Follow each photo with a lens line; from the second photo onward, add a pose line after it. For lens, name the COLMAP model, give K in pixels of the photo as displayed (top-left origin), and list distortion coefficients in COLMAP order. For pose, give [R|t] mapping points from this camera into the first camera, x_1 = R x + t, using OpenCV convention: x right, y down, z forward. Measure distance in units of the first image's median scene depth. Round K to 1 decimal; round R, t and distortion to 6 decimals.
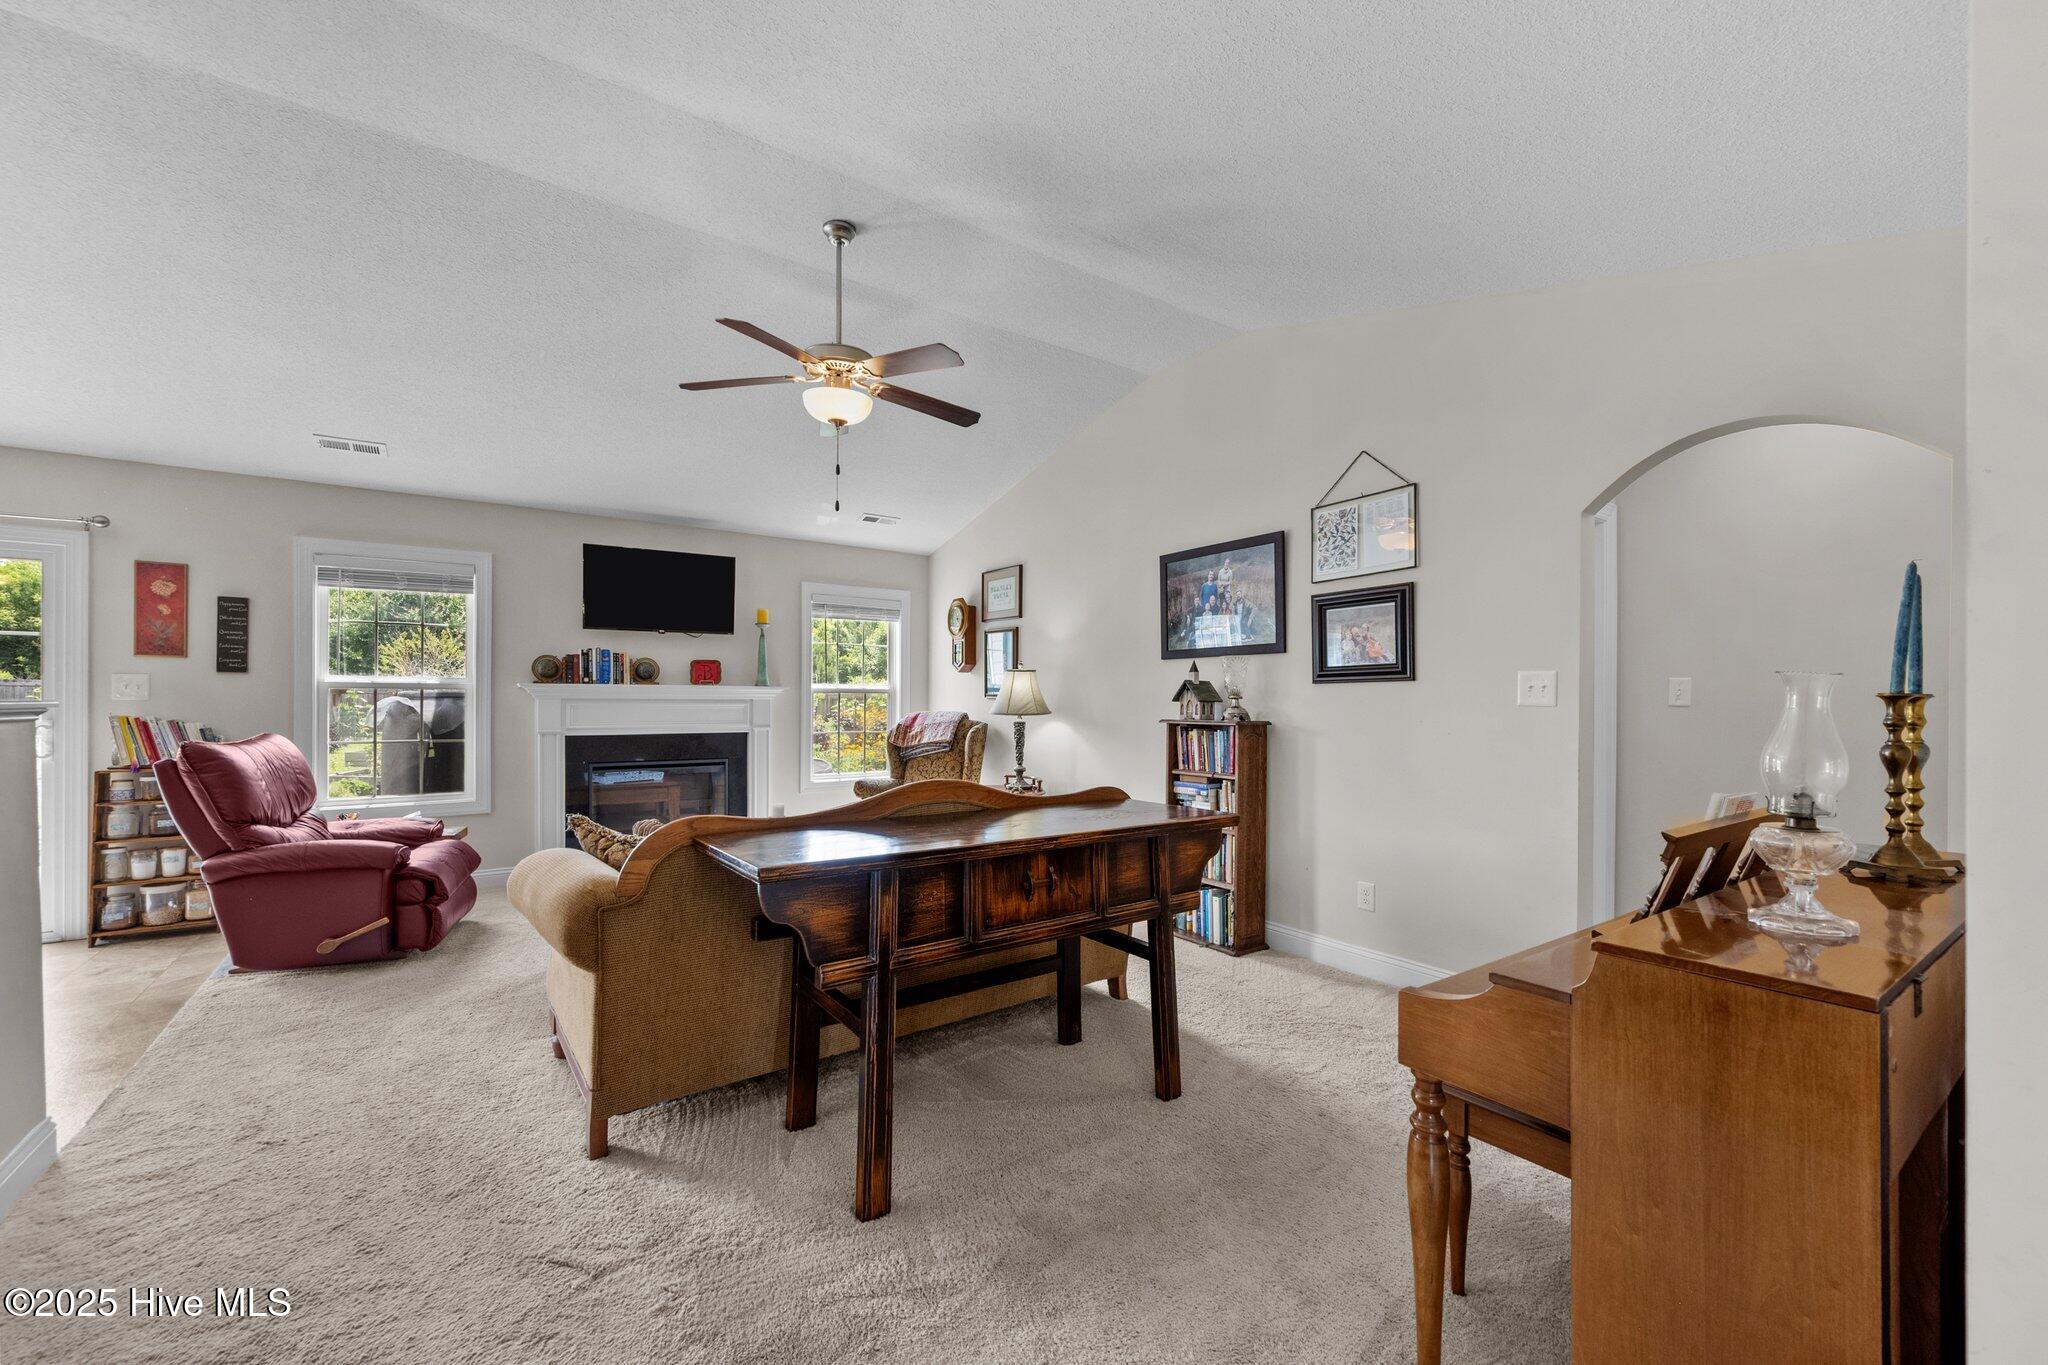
lens RADIAL K [[814.7, 0, 1030.1], [0, 814.7, 698.9], [0, 0, 1]] dist [0.000443, -0.000335]
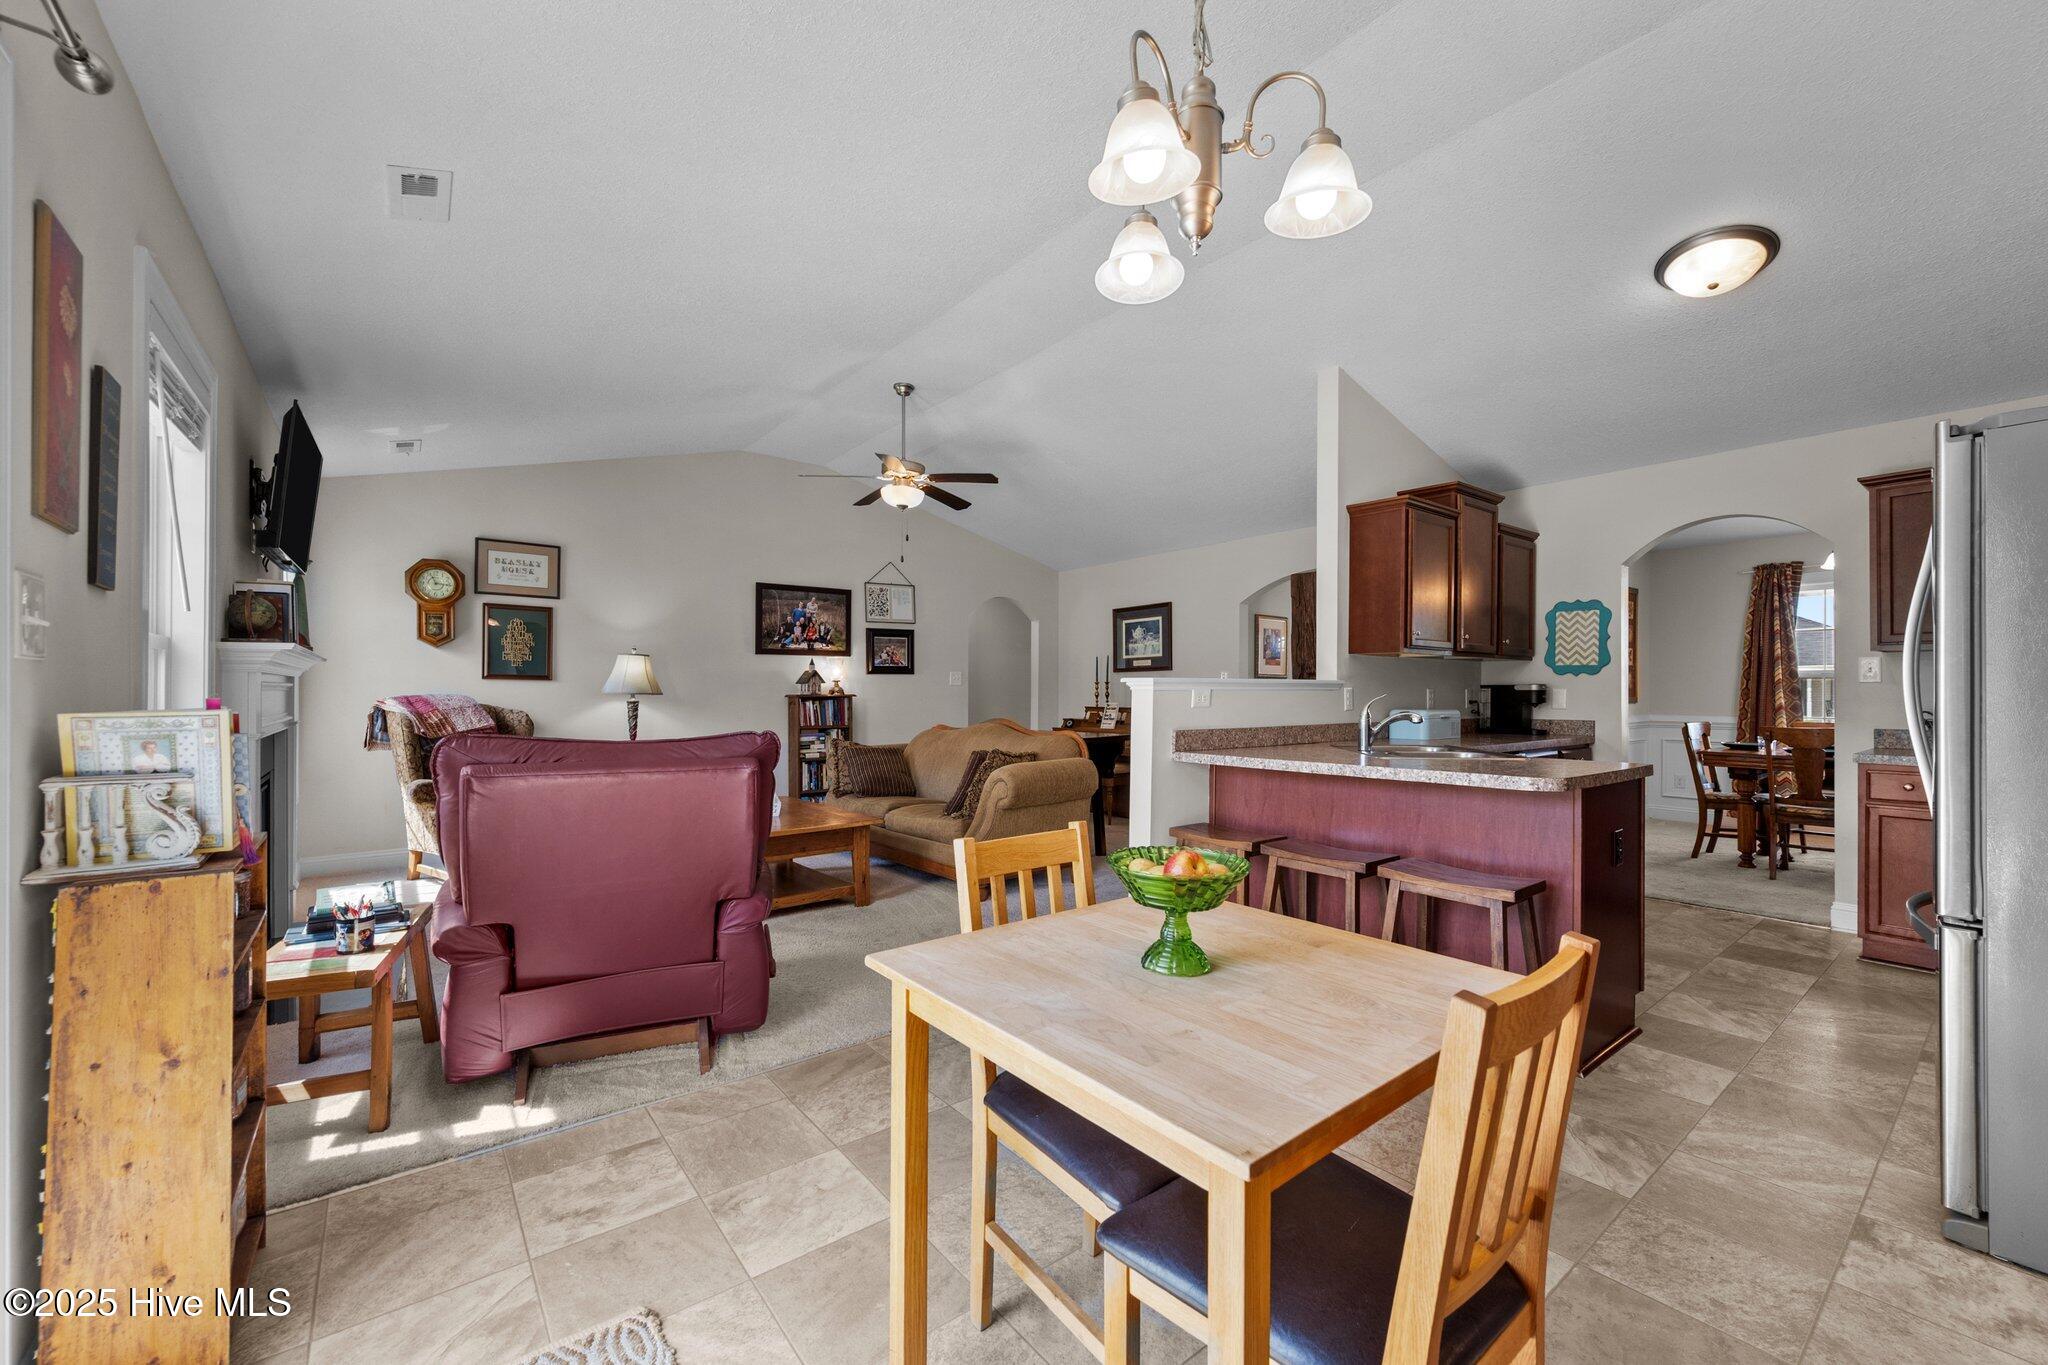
lens RADIAL K [[812.0, 0, 1026.9], [0, 812.0, 690.8], [0, 0, 1]] dist [0.000926, -0.000080]
pose [[-0.049686, -0.004014, 0.998757, -1.394402], [-0.002608, 0.999989, 0.003890, 0.010161], [-0.998761, -0.002411, -0.049696, 0.636538]]
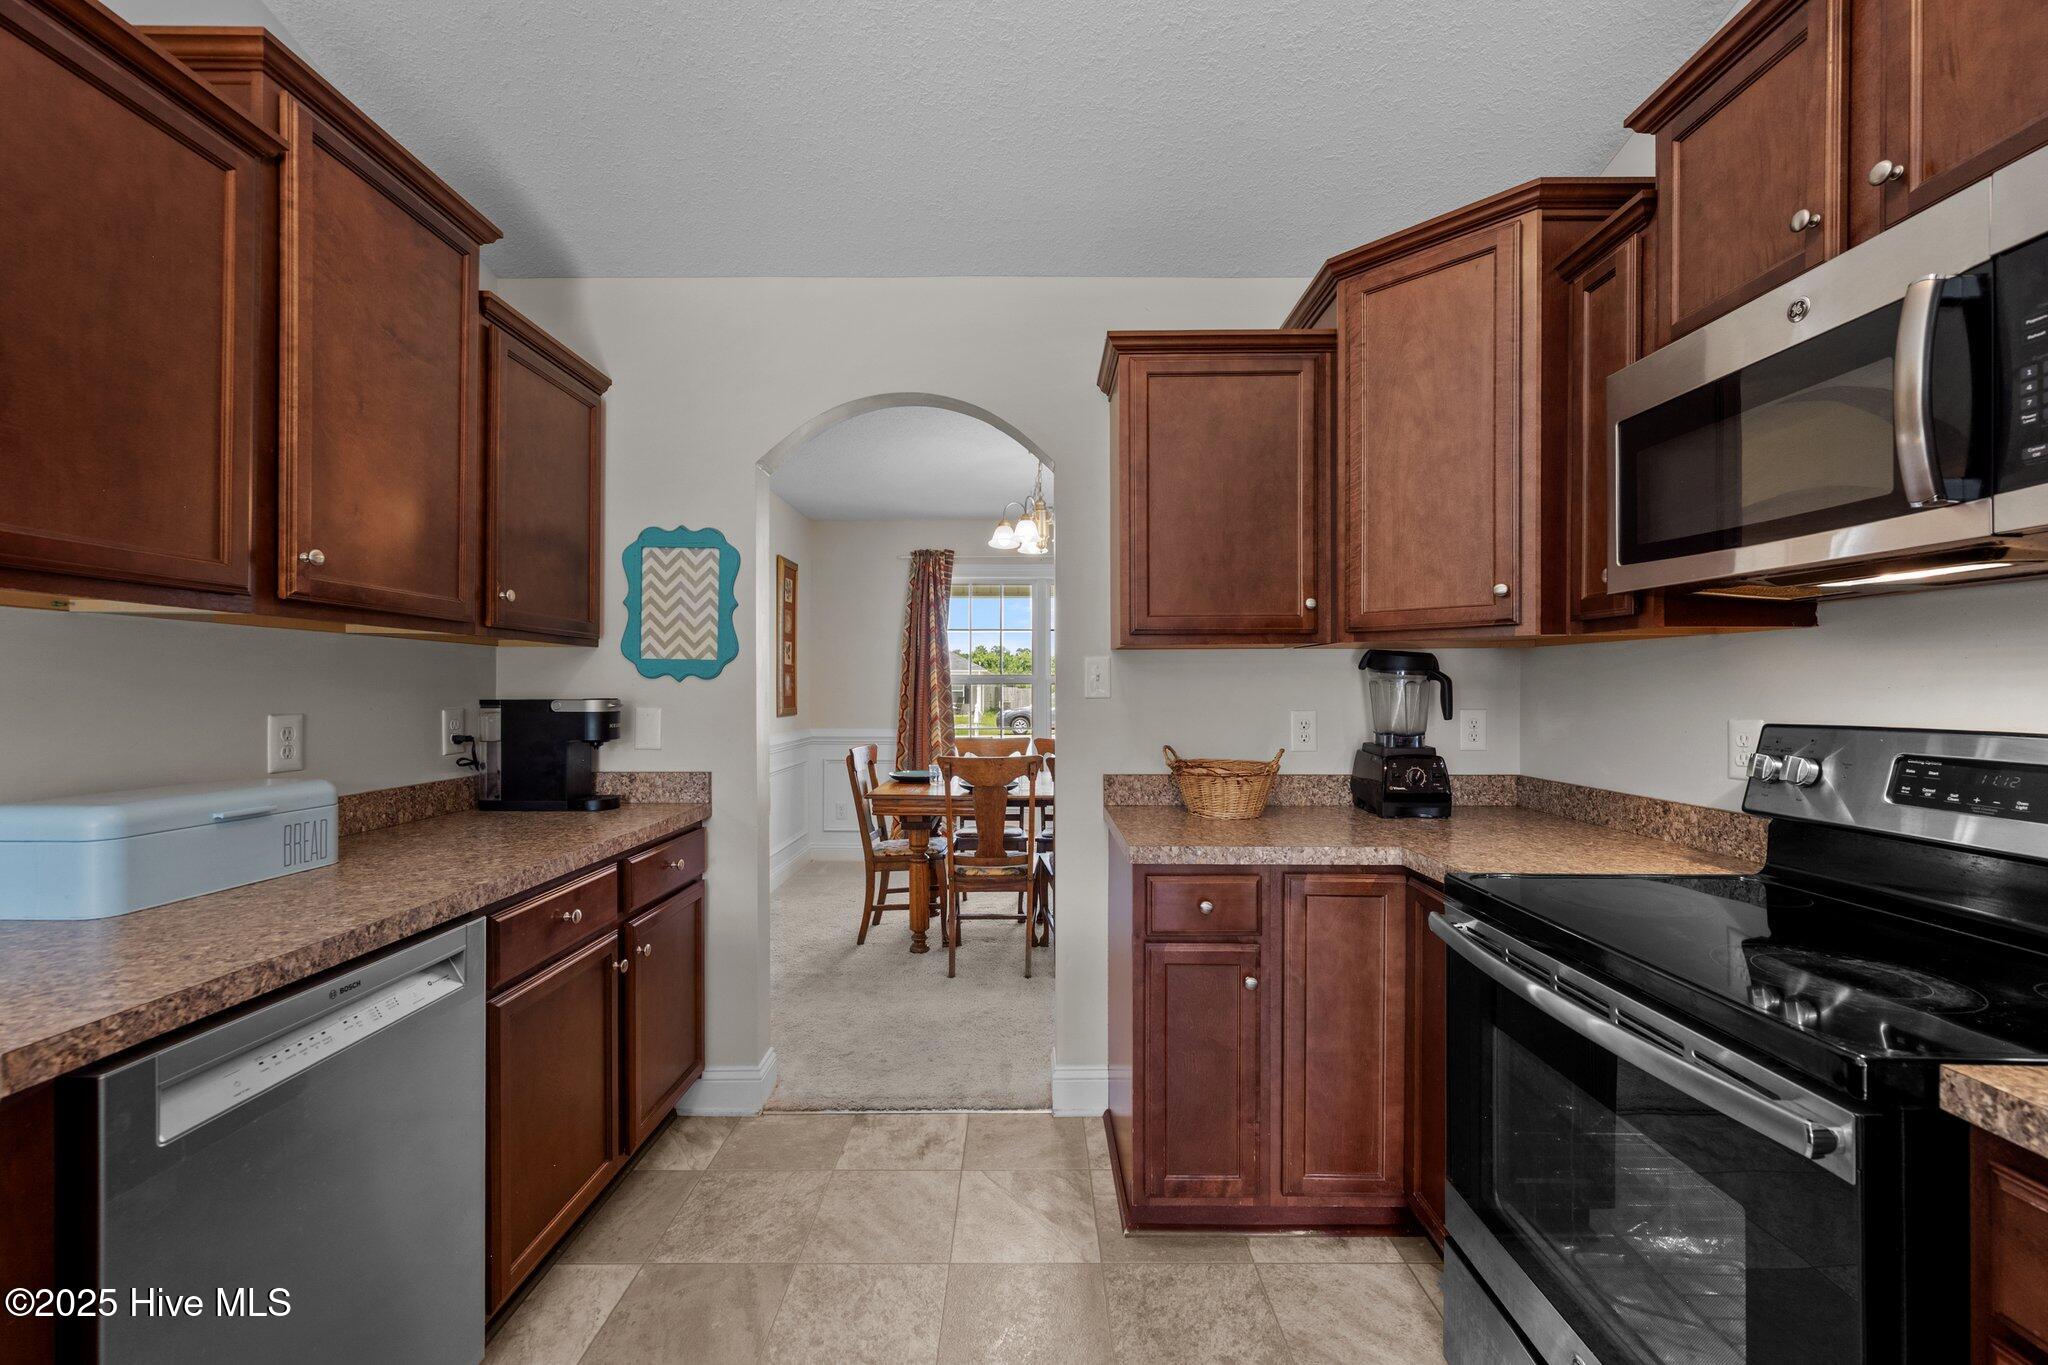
lens RADIAL K [[820.3, 0, 1028.1], [0, 820.3, 688.7], [0, 0, 1]] dist [0.001890, 0.000311]
pose [[-0.816864, -0.004474, 0.576814, -0.823659], [-0.005390, 0.999985, 0.000122, -0.004176], [-0.576806, -0.003010, -0.816876, 0.139738]]
